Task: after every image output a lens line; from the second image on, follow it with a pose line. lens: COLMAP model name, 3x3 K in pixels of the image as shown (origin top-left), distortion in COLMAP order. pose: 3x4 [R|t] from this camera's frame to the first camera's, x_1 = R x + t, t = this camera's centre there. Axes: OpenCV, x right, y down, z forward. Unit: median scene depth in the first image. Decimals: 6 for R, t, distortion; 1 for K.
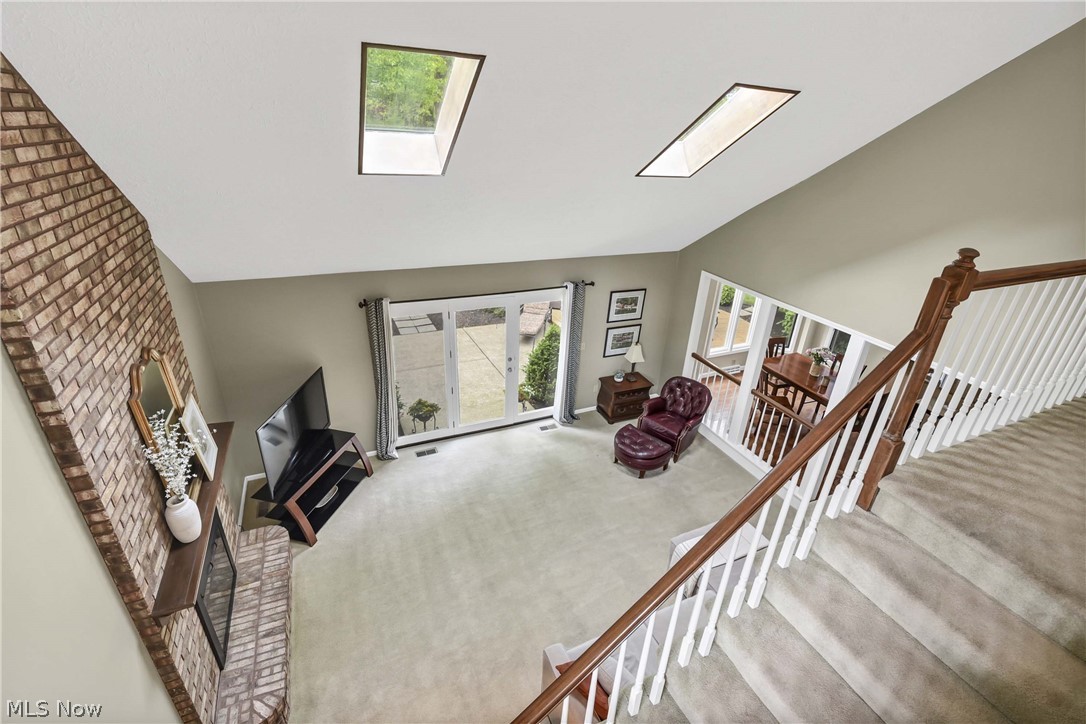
lens RADIAL K [[486.6, 0, 563.6], [0, 486.6, 366.1], [0, 0, 1]] dist [-0.004821, -0.005615]
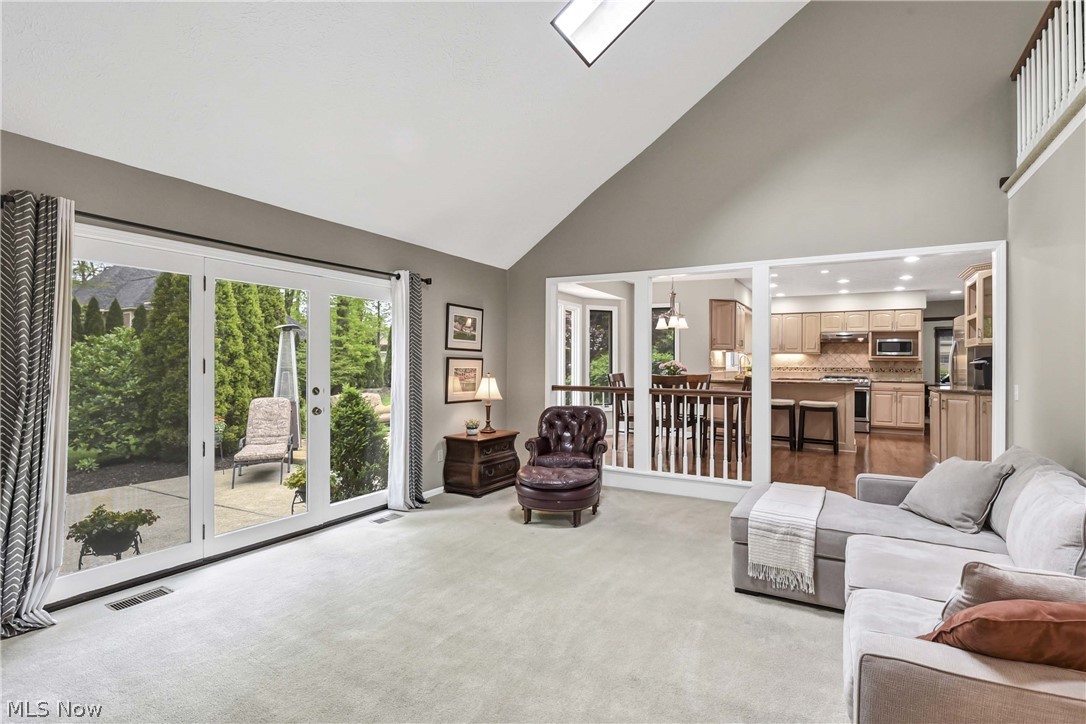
lens RADIAL K [[515.5, 0, 561.9], [0, 515.5, 364.1], [0, 0, 1]] dist [-0.011285, -0.000869]
pose [[0.808547, -0.053395, 0.586004, -0.221595], [0.297605, 0.896223, -0.328962, 0.234125], [-0.507625, 0.440379, 0.740529, 0.381014]]
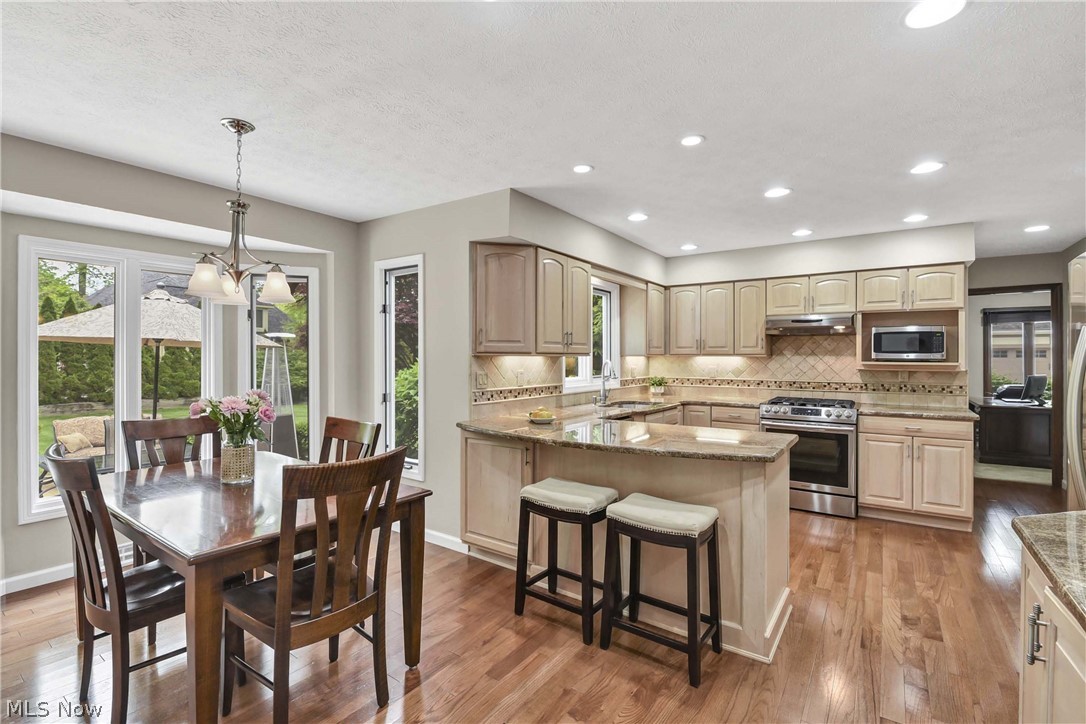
lens RADIAL K [[486.6, 0, 573.5], [0, 486.6, 357.6], [0, 0, 1]] dist [-0.004821, -0.005615]
pose [[0.842224, -0.060964, 0.535670, 0.521511], [0.284526, 0.894212, -0.345586, 0.129060], [-0.457934, 0.443473, 0.770473, 0.621833]]
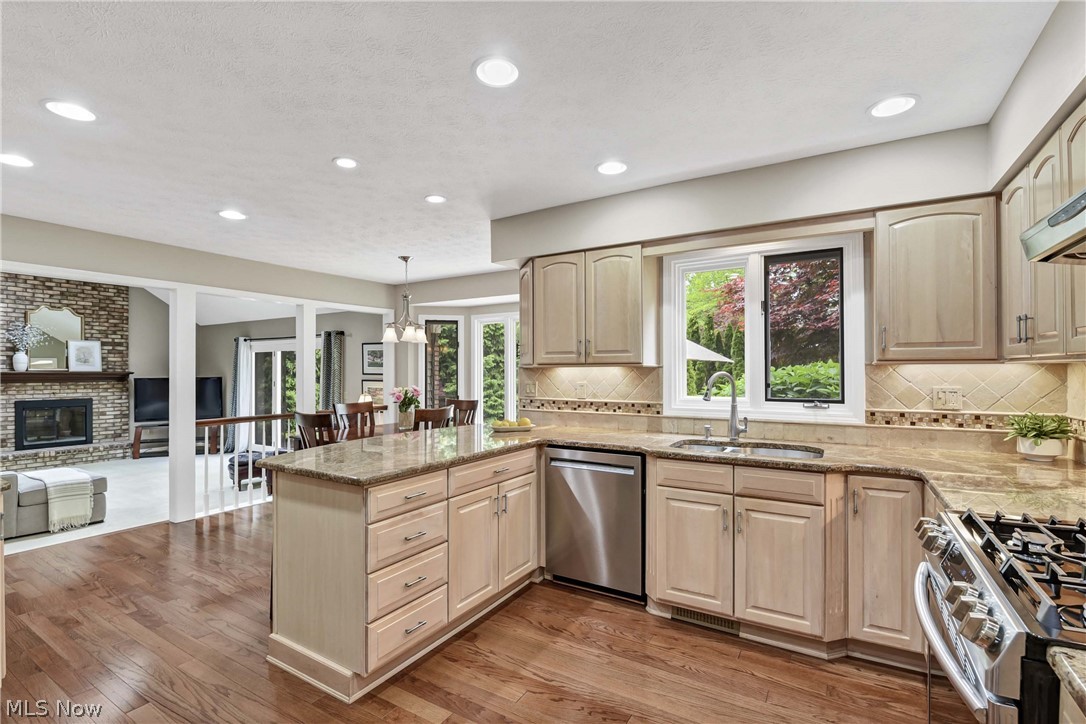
lens RADIAL K [[486.6, 0, 534.6], [0, 486.6, 369.8], [0, 0, 1]] dist [-0.004821, -0.005615]
pose [[0.570171, -0.062428, -0.819151, 1.193843], [-0.330744, 0.895287, -0.298446, 0.094365], [0.752006, 0.441094, 0.489819, 0.786133]]
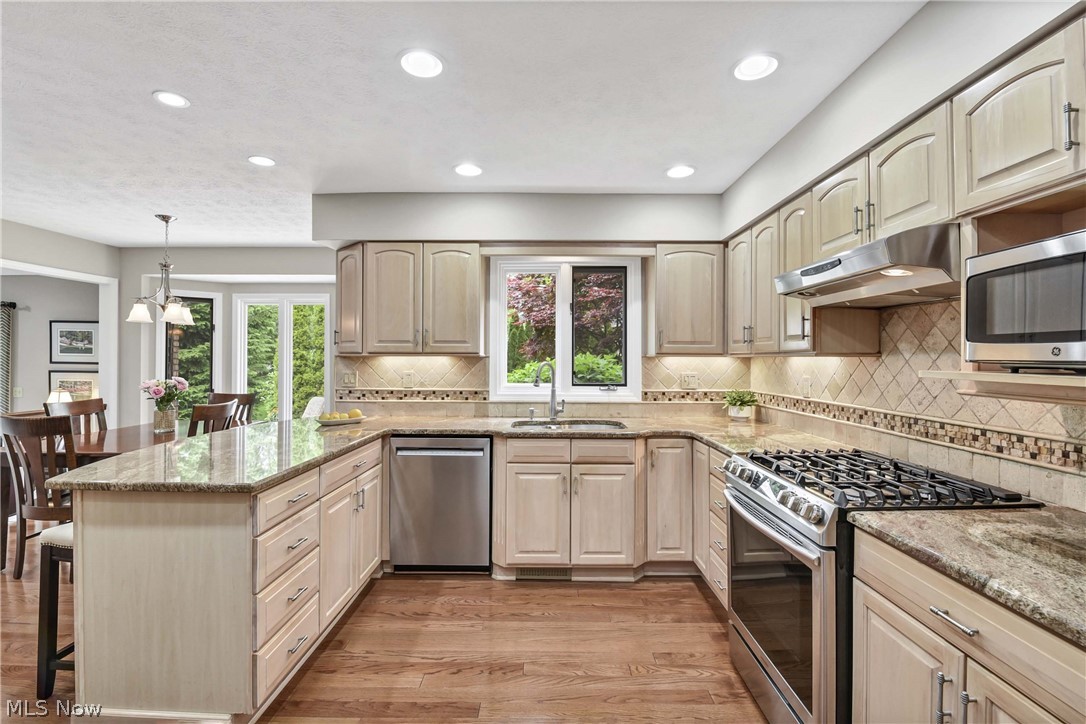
lens RADIAL K [[486.6, 0, 534.7], [0, 486.6, 360.3], [0, 0, 1]] dist [-0.004821, -0.005615]
pose [[0.909614, -0.056605, -0.411580, 1.131005], [-0.137363, 0.893982, -0.426529, 0.129272], [0.392089, 0.444513, 0.805403, 0.708793]]
